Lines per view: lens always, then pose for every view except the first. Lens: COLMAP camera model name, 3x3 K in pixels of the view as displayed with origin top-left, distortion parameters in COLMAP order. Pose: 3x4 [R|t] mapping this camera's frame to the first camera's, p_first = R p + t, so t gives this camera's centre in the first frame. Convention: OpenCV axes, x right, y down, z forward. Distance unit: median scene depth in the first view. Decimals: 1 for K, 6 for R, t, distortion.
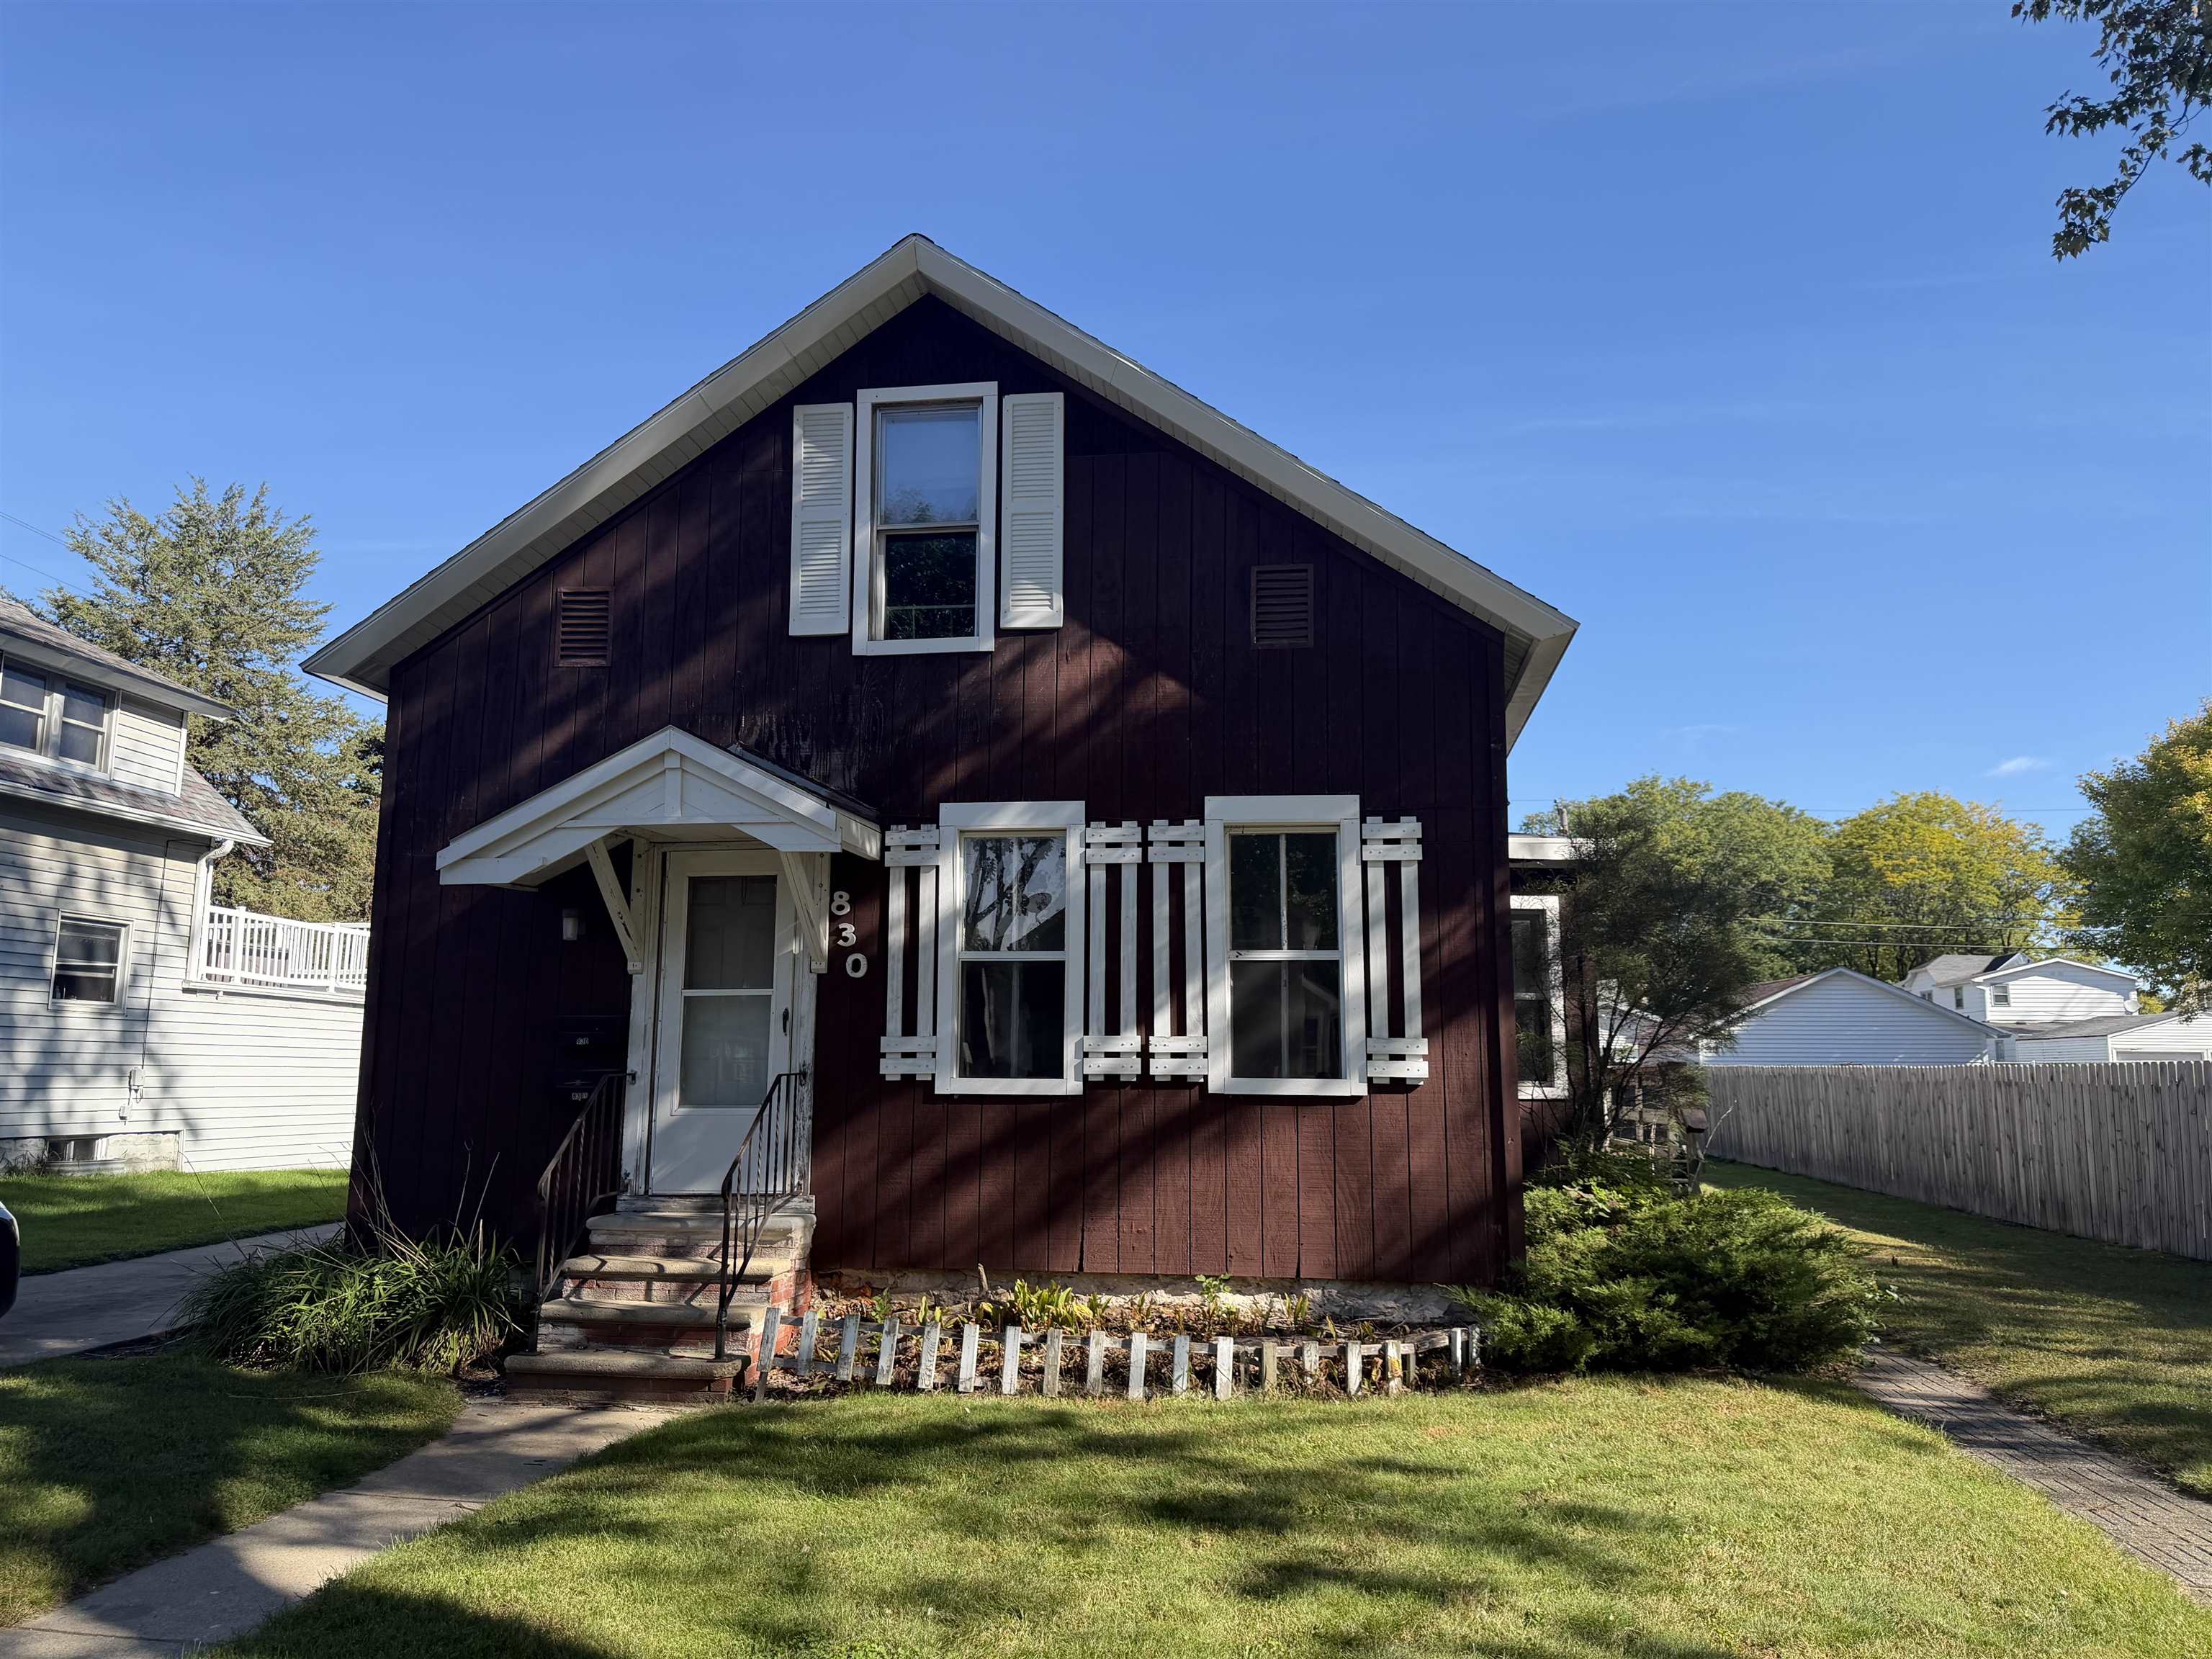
lens RADIAL K [[1558.9, 0, 1104.4], [0, 1558.9, 825.9], [0, 0, 1]] dist [0.073064, -0.041188]
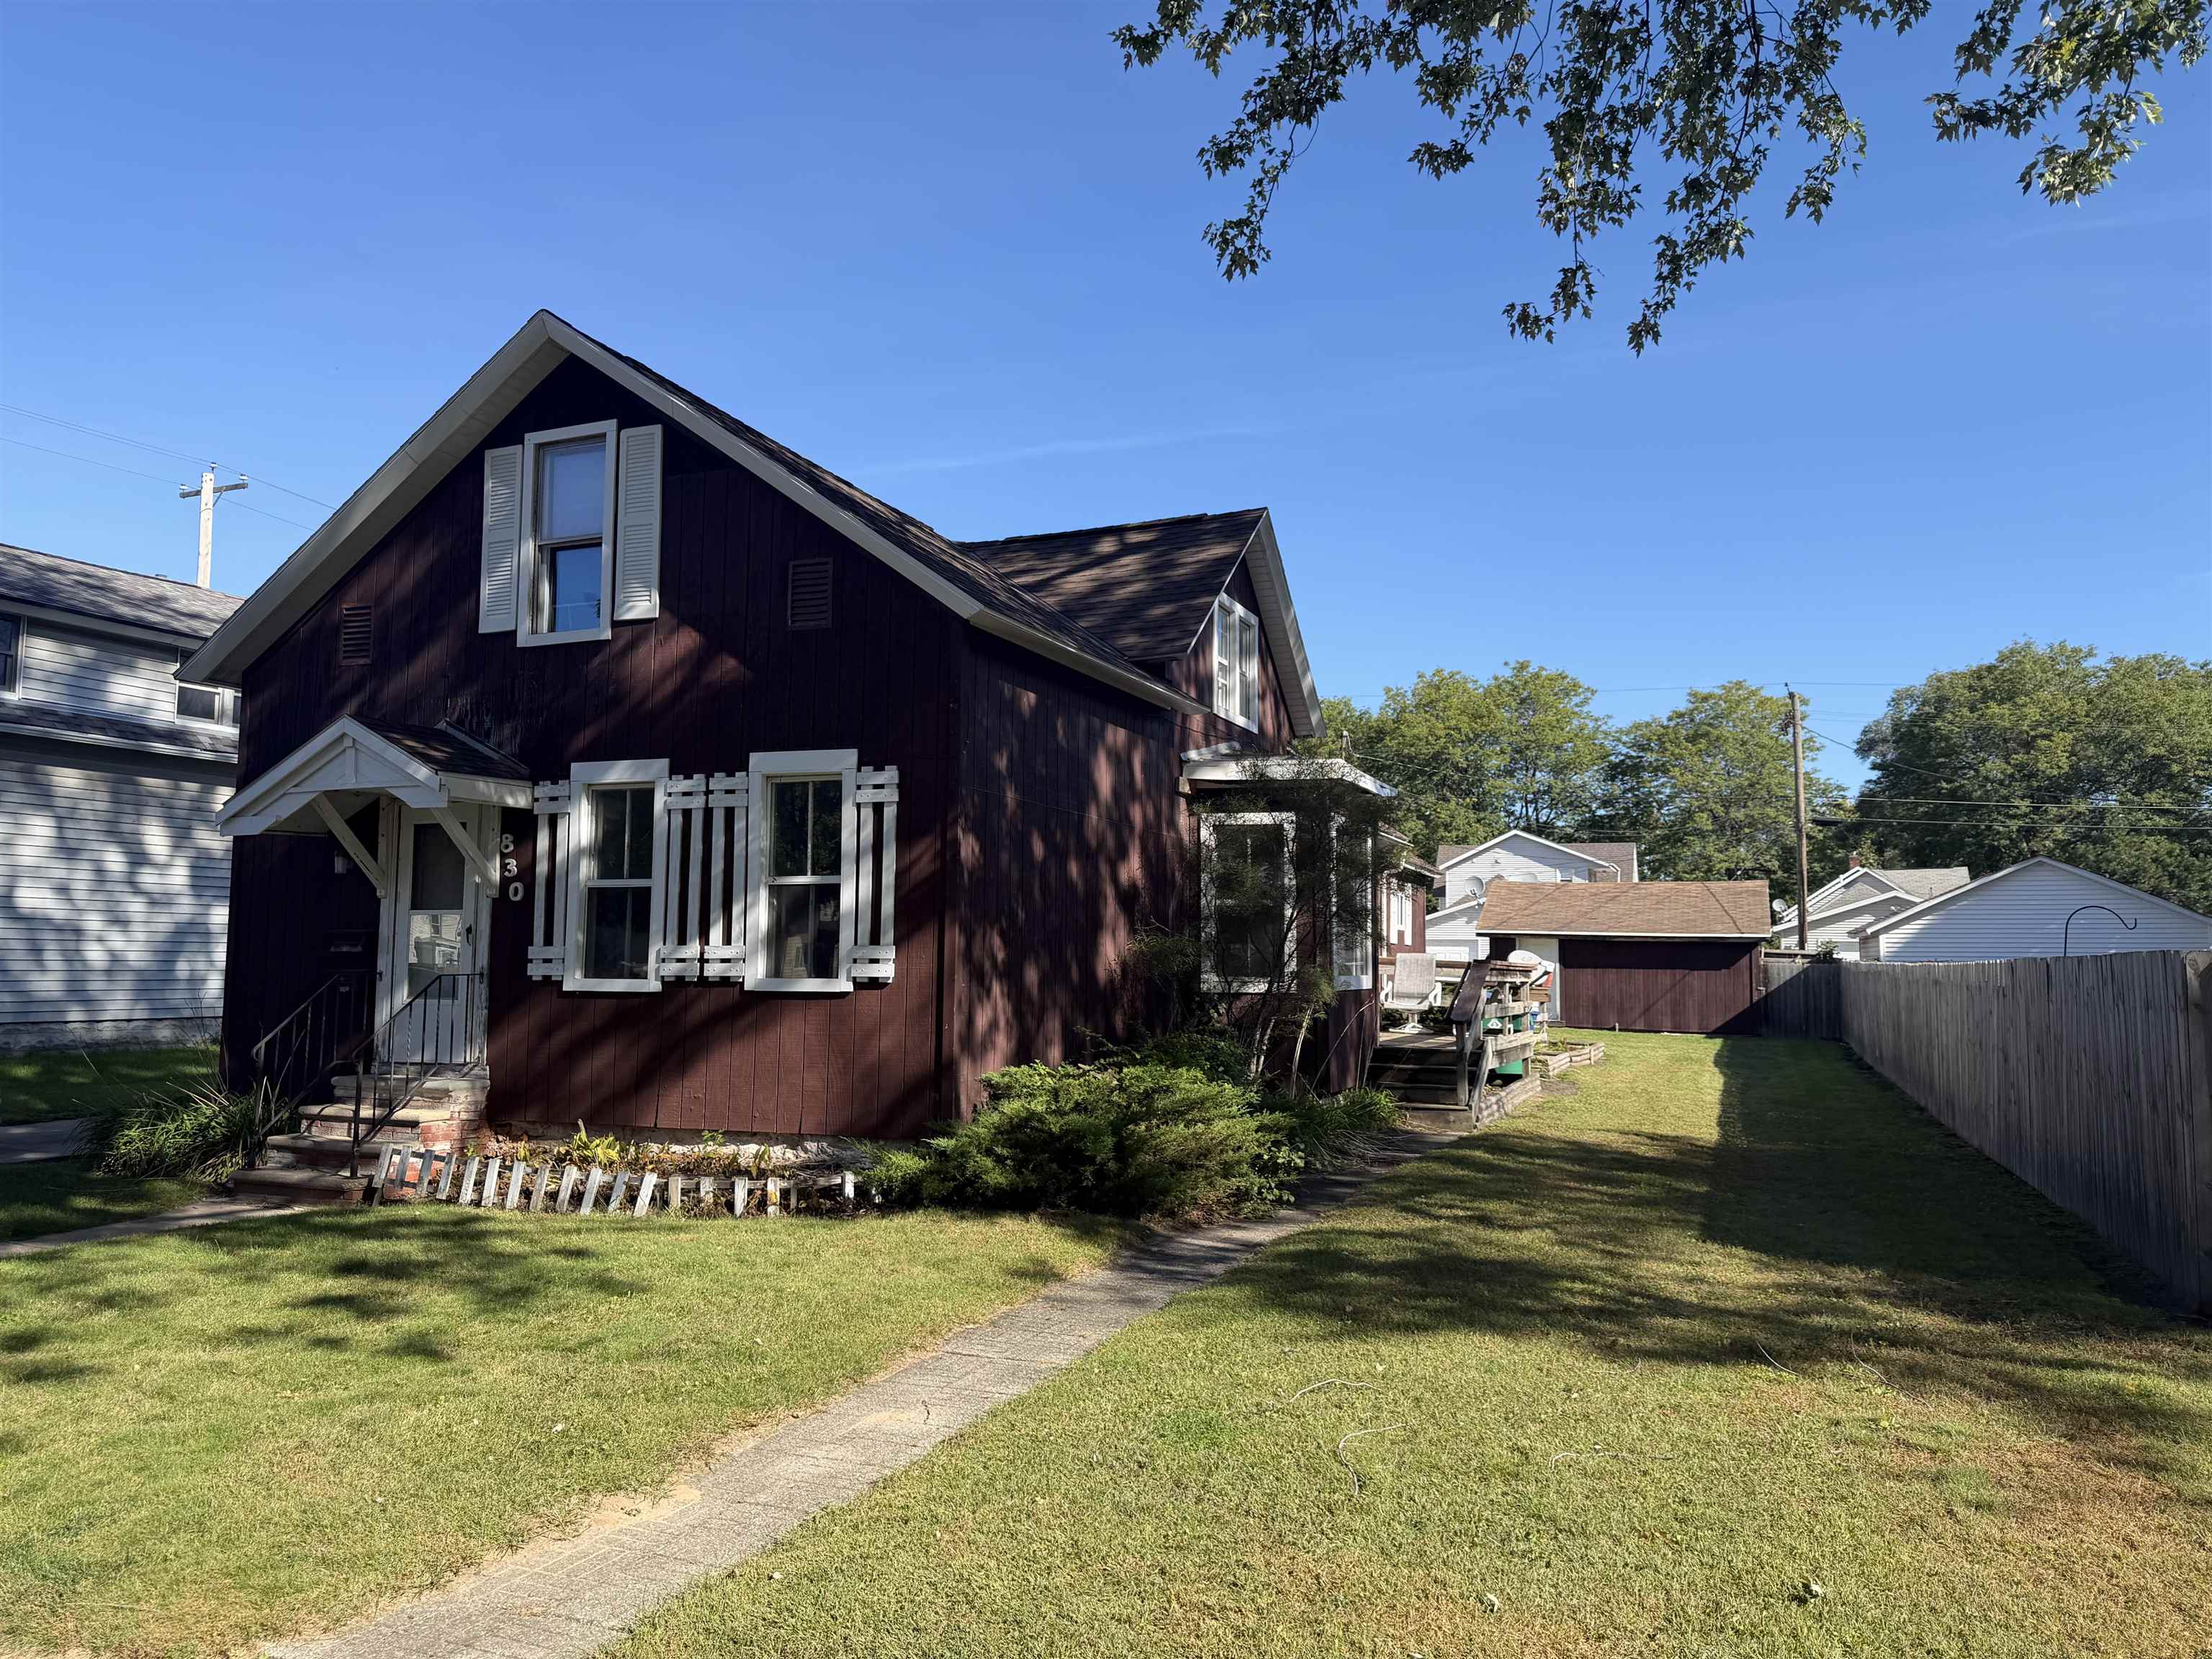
lens RADIAL K [[1558.9, 0, 1109.7], [0, 1558.9, 835.7], [0, 0, 1]] dist [0.073064, -0.041188]
pose [[0.966498, -0.019173, -0.255959, 0.659805], [0.037895, 0.996937, 0.068414, -0.027691], [0.253863, -0.075822, 0.964264, -0.131611]]
